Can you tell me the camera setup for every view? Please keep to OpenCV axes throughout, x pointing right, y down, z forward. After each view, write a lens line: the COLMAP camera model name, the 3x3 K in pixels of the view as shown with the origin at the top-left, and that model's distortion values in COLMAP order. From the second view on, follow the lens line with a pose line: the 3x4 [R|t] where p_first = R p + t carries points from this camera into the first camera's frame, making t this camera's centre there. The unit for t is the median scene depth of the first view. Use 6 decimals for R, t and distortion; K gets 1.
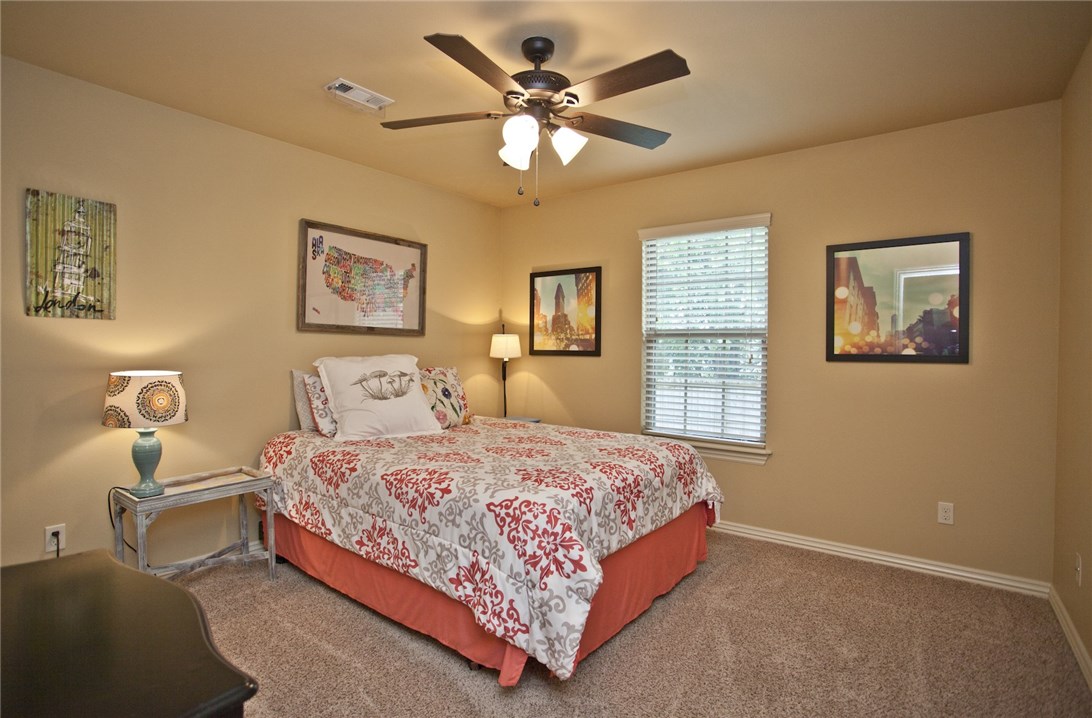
lens RADIAL K [[536.2, 0, 545.5], [0, 536.2, 354.4], [0, 0, 1]] dist [-0.083777, 0.034979]
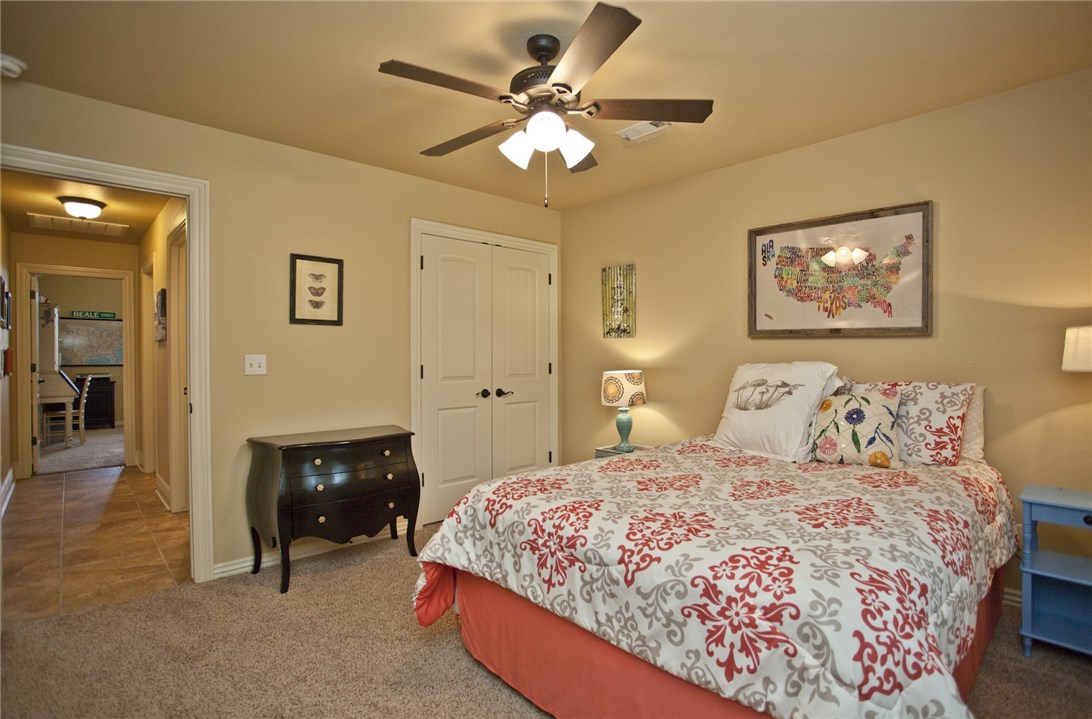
lens RADIAL K [[536.2, 0, 545.5], [0, 536.2, 354.9], [0, 0, 1]] dist [-0.083777, 0.034979]
pose [[-0.163287, -0.006551, -0.986557, 0.614387], [-0.007644, 0.999956, -0.005375, -0.002818], [0.986549, 0.006664, -0.163330, 0.757866]]
